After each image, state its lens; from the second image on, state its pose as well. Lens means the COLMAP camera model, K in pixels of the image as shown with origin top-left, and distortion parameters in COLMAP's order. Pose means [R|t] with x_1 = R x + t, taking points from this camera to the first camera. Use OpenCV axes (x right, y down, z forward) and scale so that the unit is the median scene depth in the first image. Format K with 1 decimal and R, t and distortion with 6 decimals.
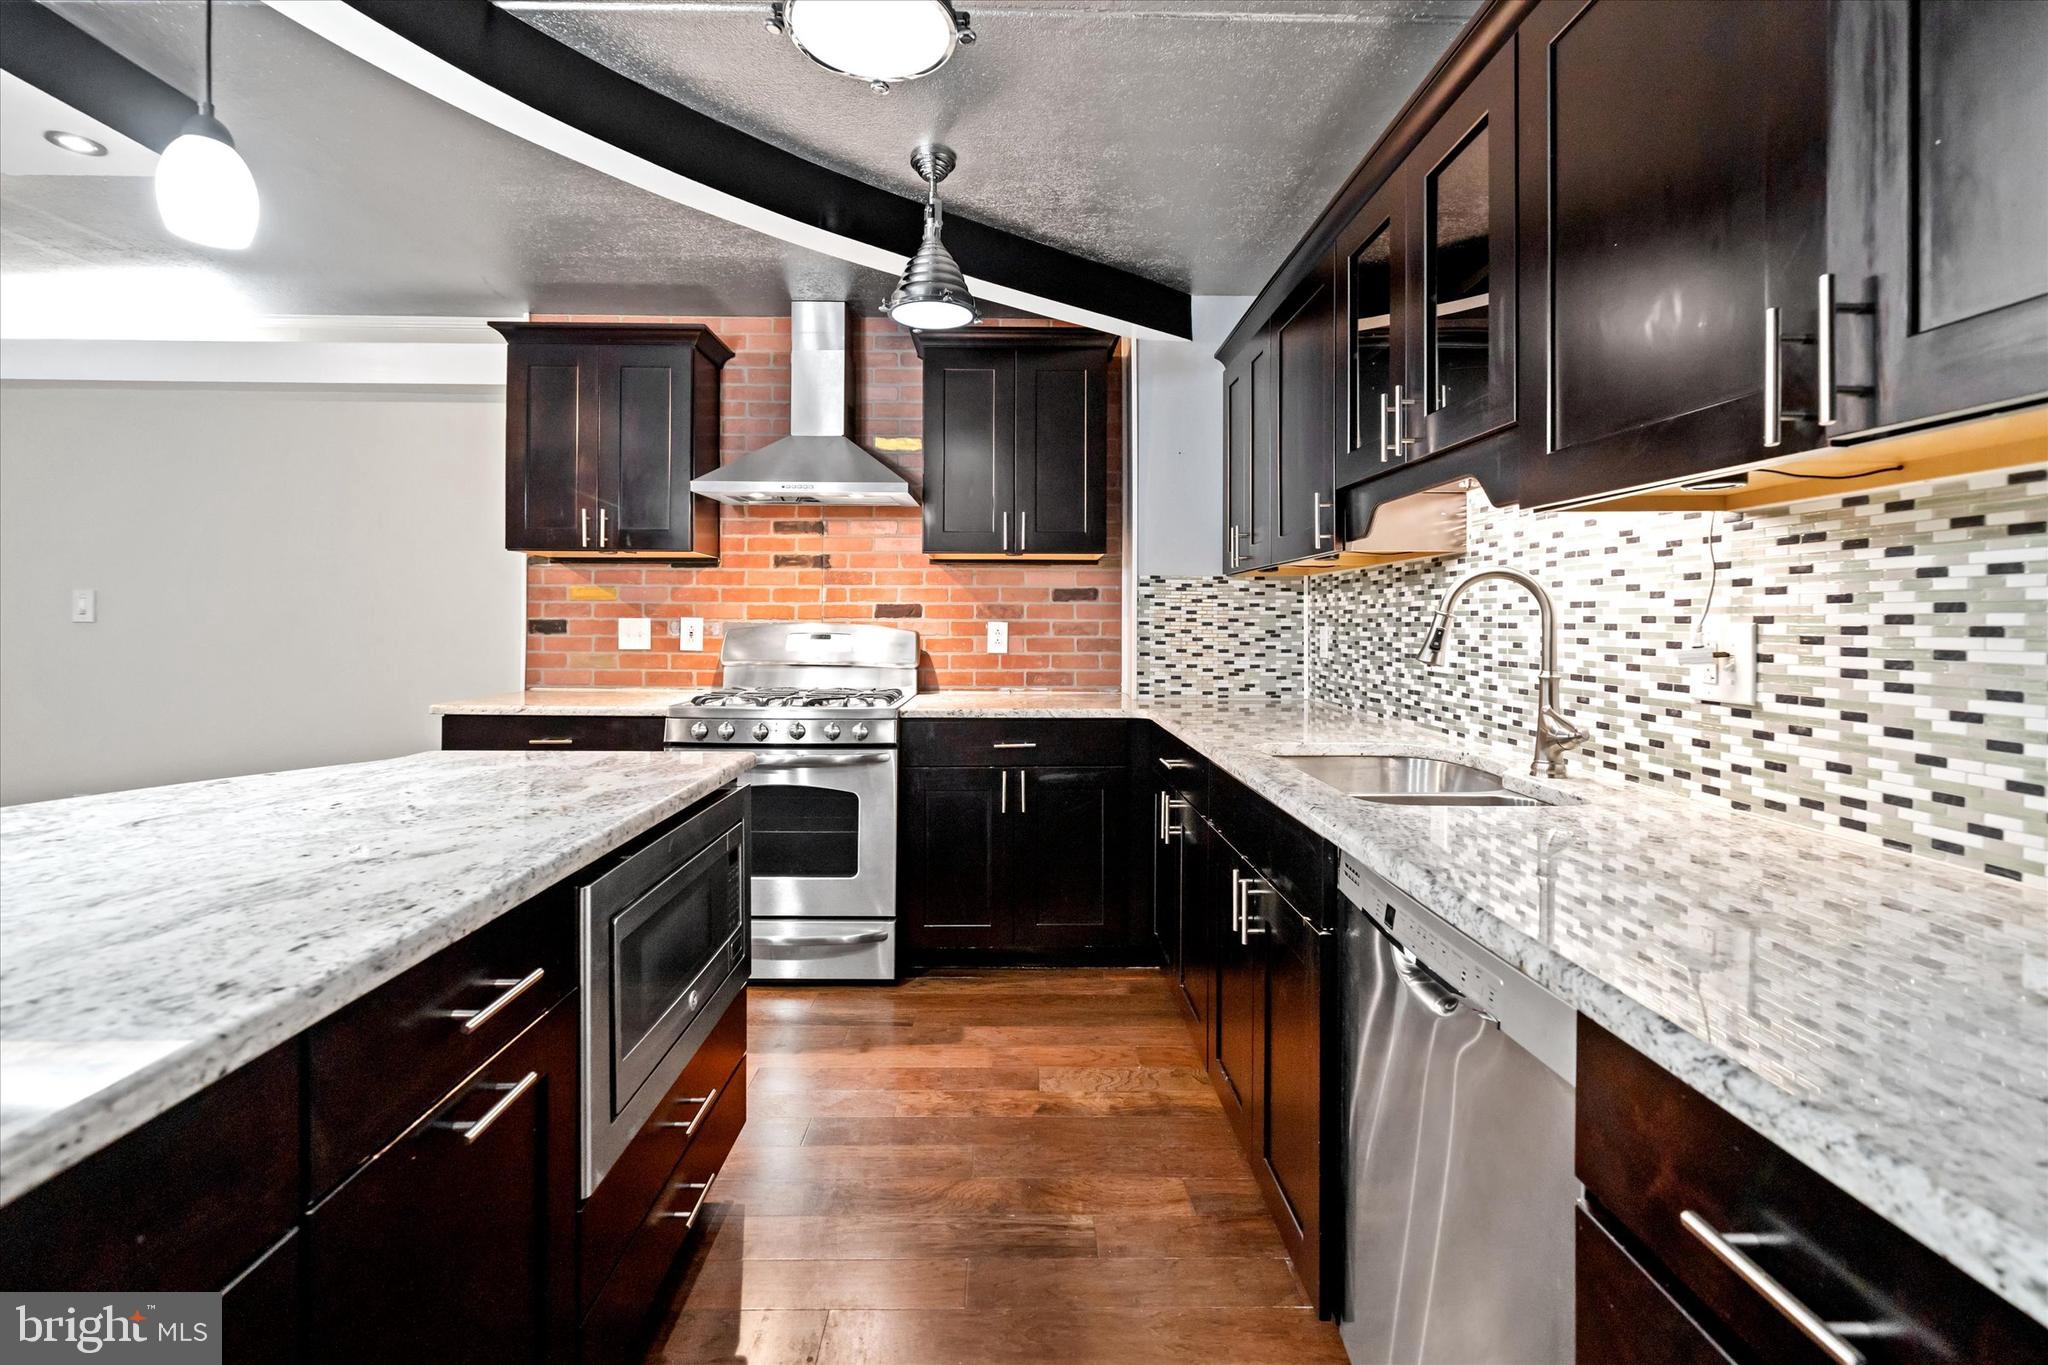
lens RADIAL K [[868.8, 0, 1051.5], [0, 868.8, 623.8], [0, 0, 1]] dist [-0.001589, -0.000355]
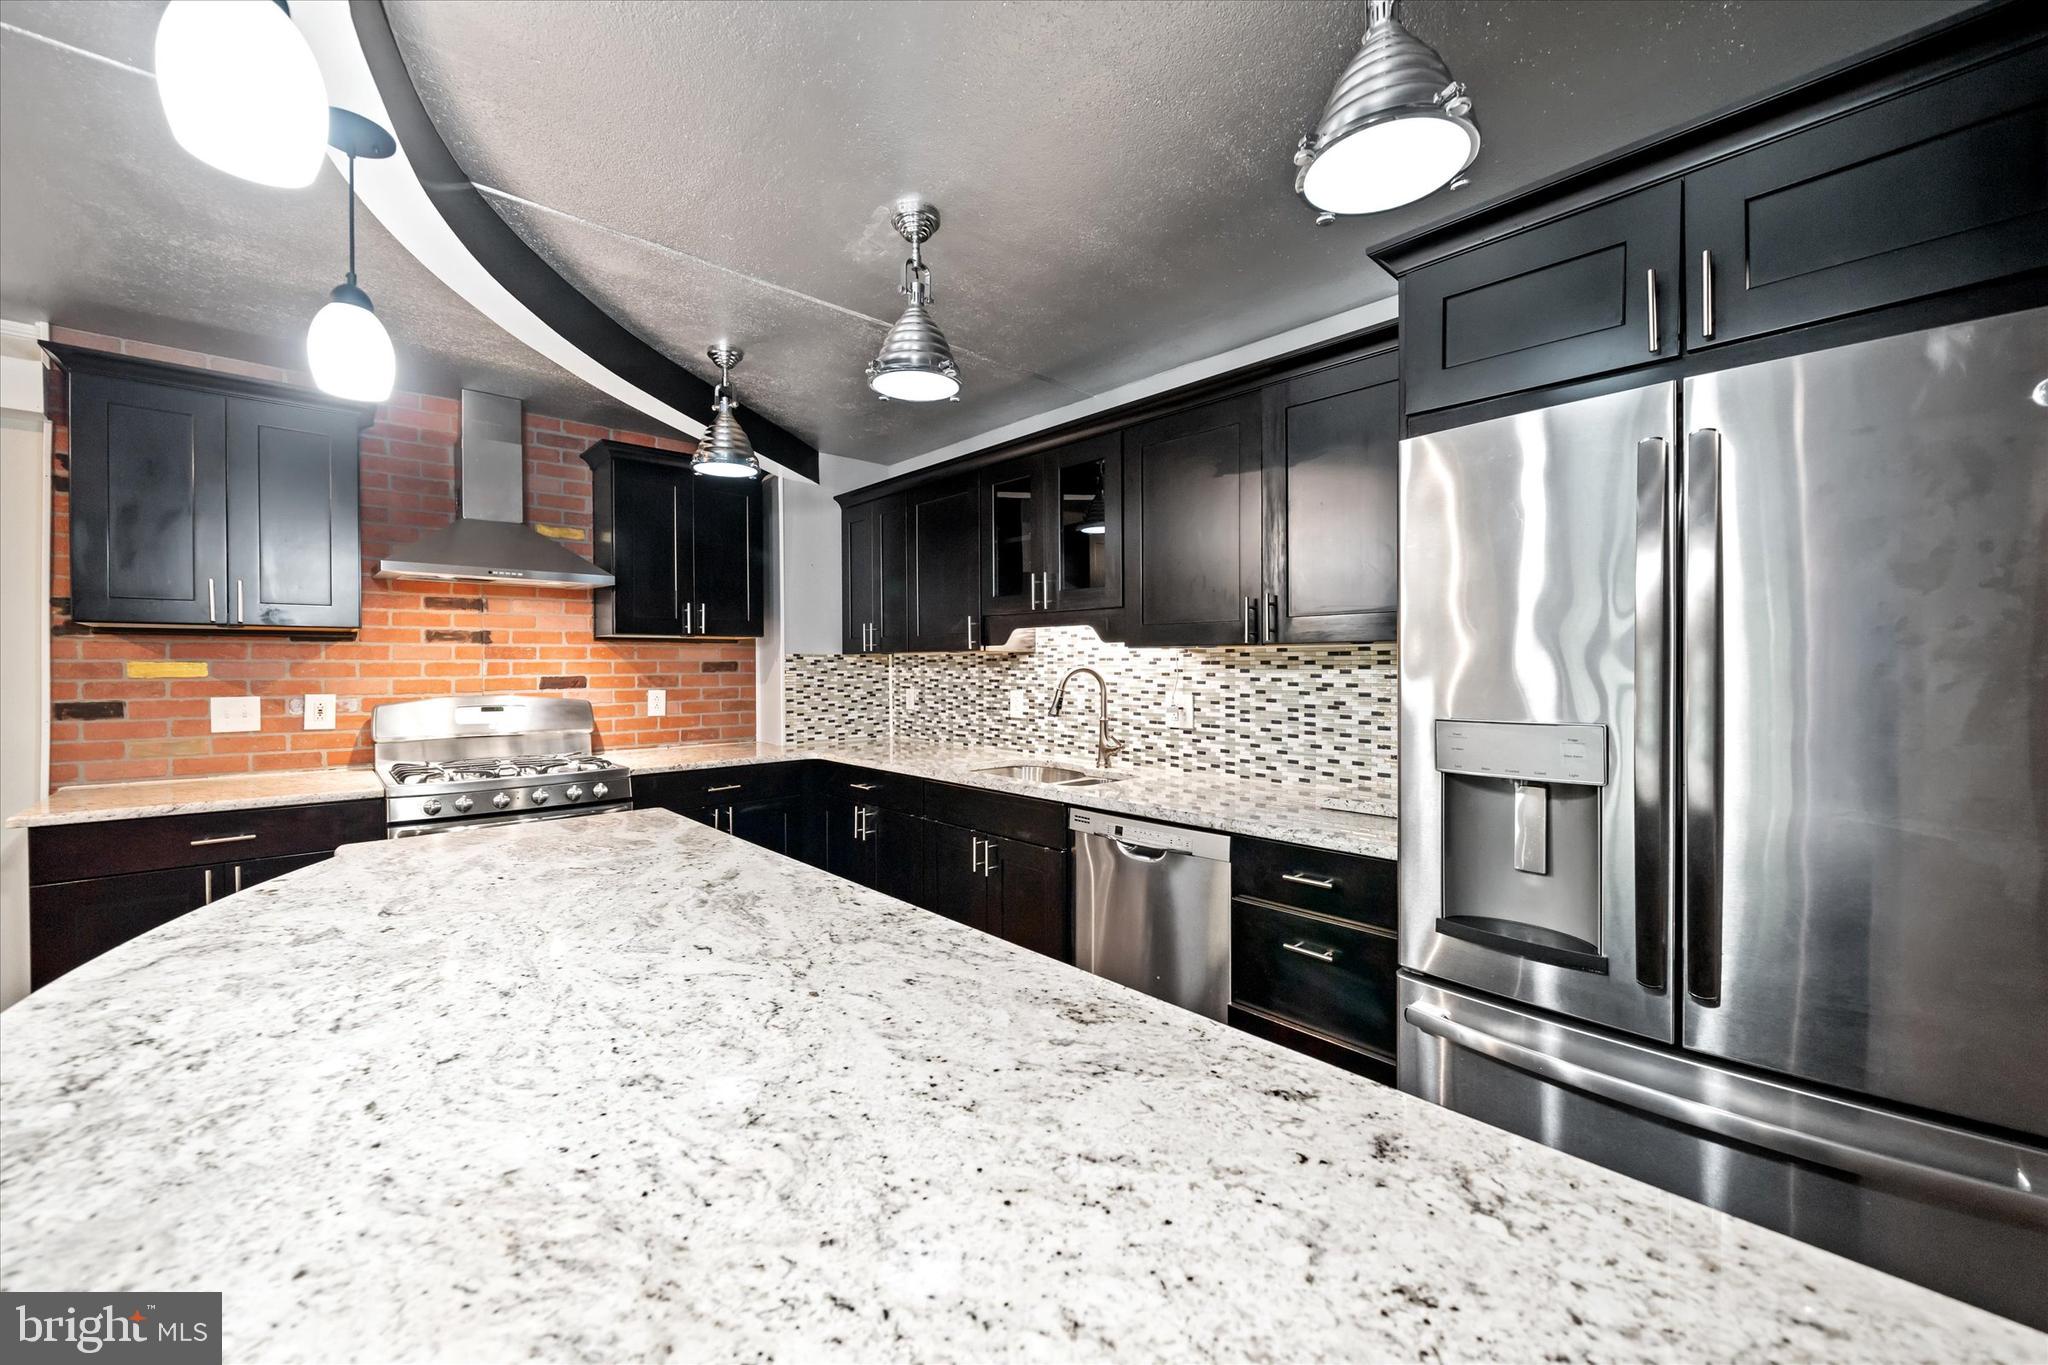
lens RADIAL K [[743.7, 0, 1021.3], [0, 743.7, 670.3], [0, 0, 1]] dist [-0.002332, 0.000215]
pose [[0.759309, -0.008360, 0.650676, -0.368349], [0.005765, 0.999965, 0.006120, -0.034622], [-0.650704, -0.000896, 0.759331, -0.112061]]
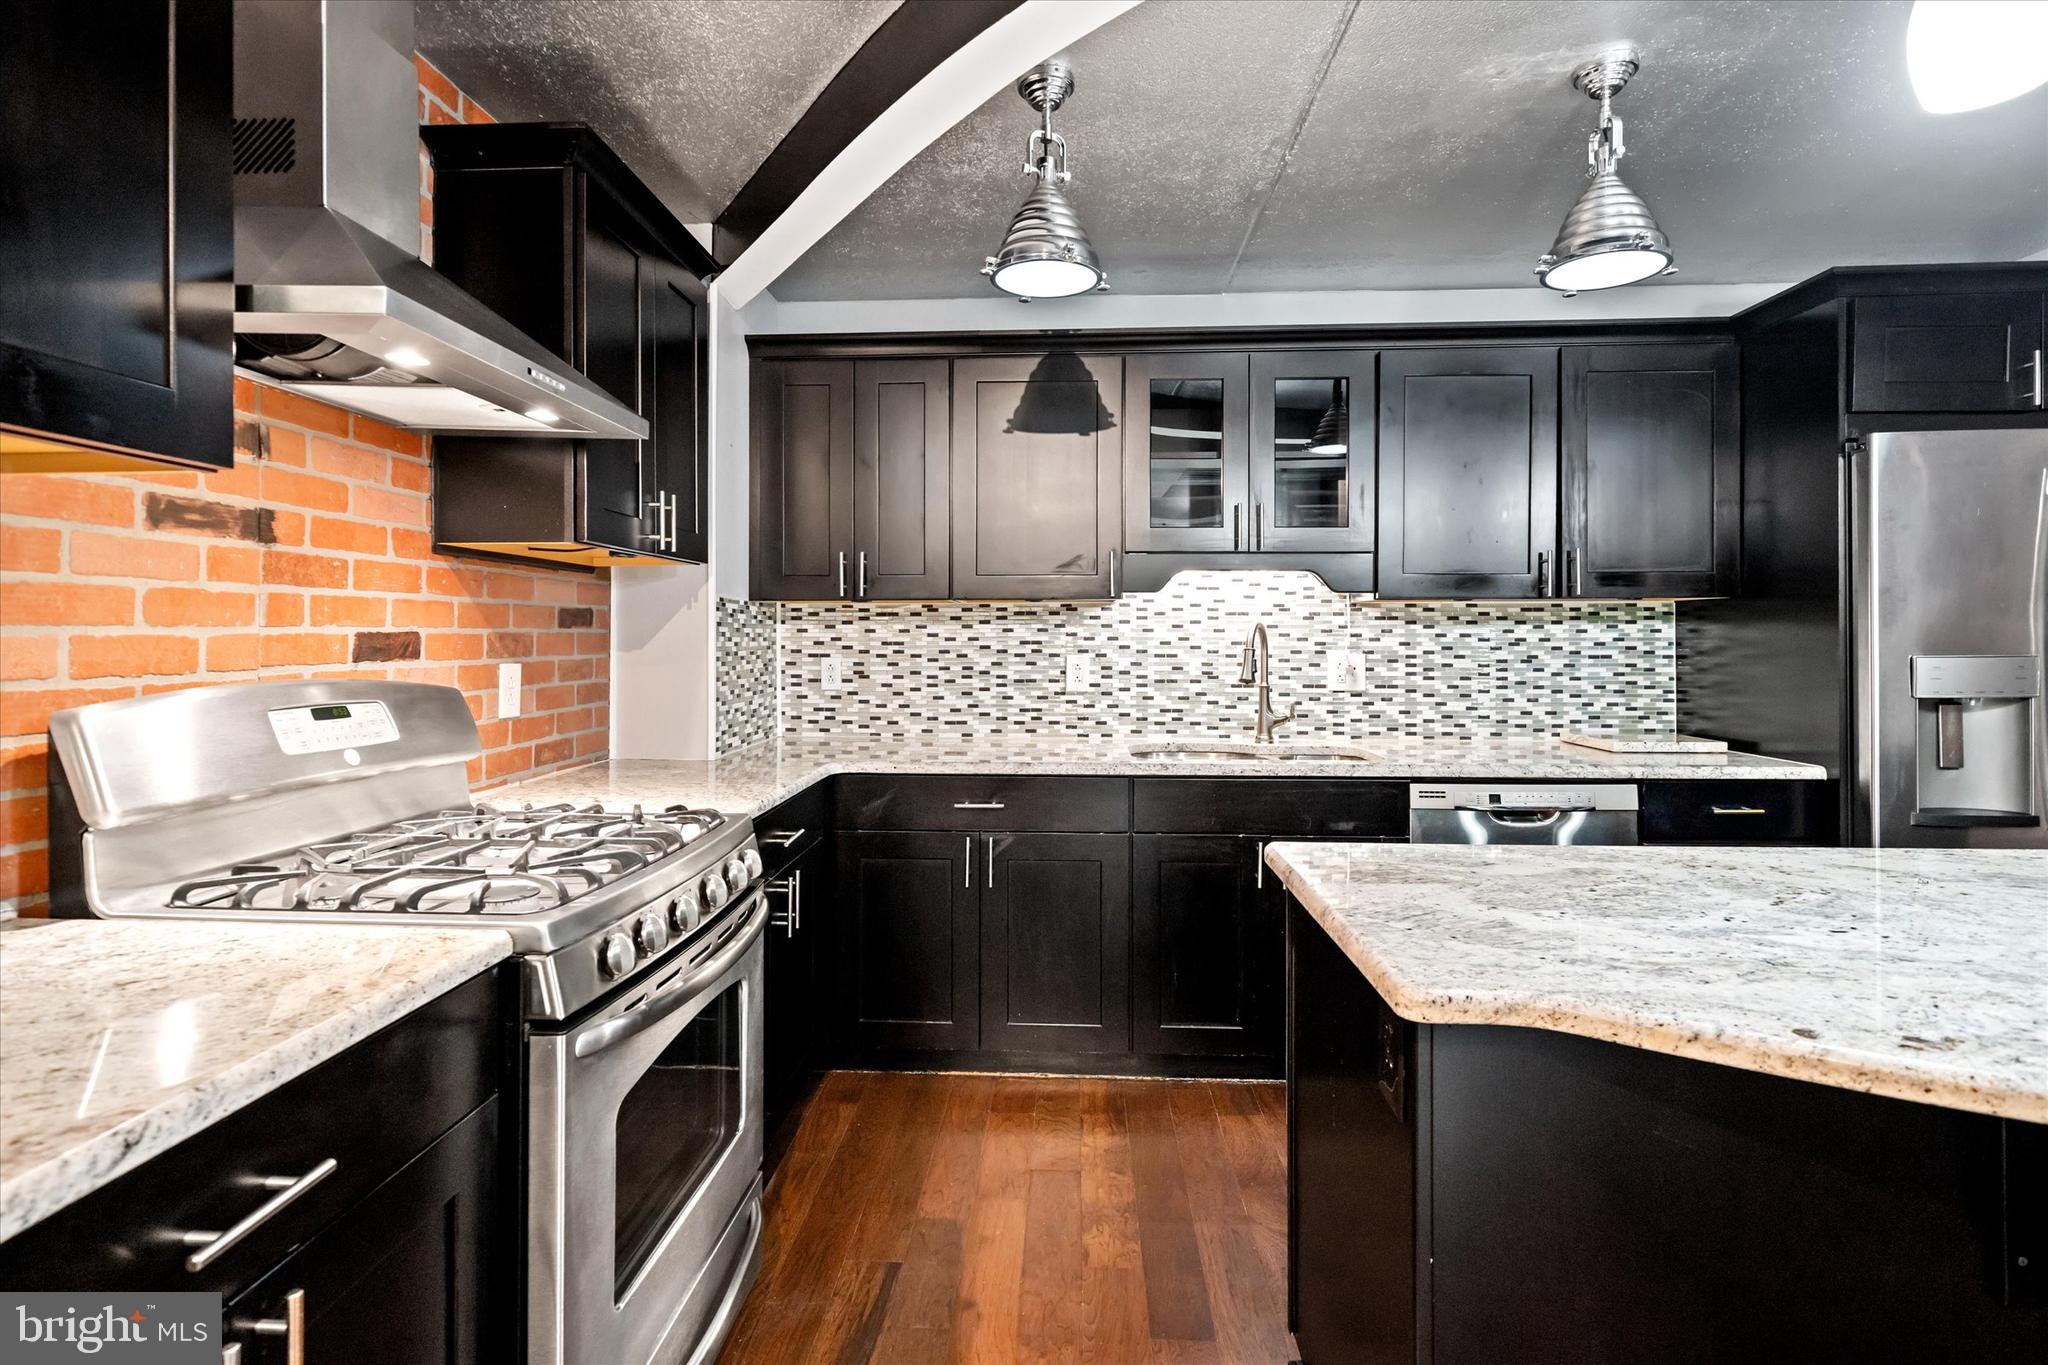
lens RADIAL K [[941.5, 0, 1026.6], [0, 941.5, 631.5], [0, 0, 1]] dist [0.000918, 0.000496]
pose [[0.120483, 0.002246, 0.992713, -0.676384], [0.002920, 0.999992, -0.002617, -0.021655], [-0.992711, 0.003214, 0.120475, 0.623524]]
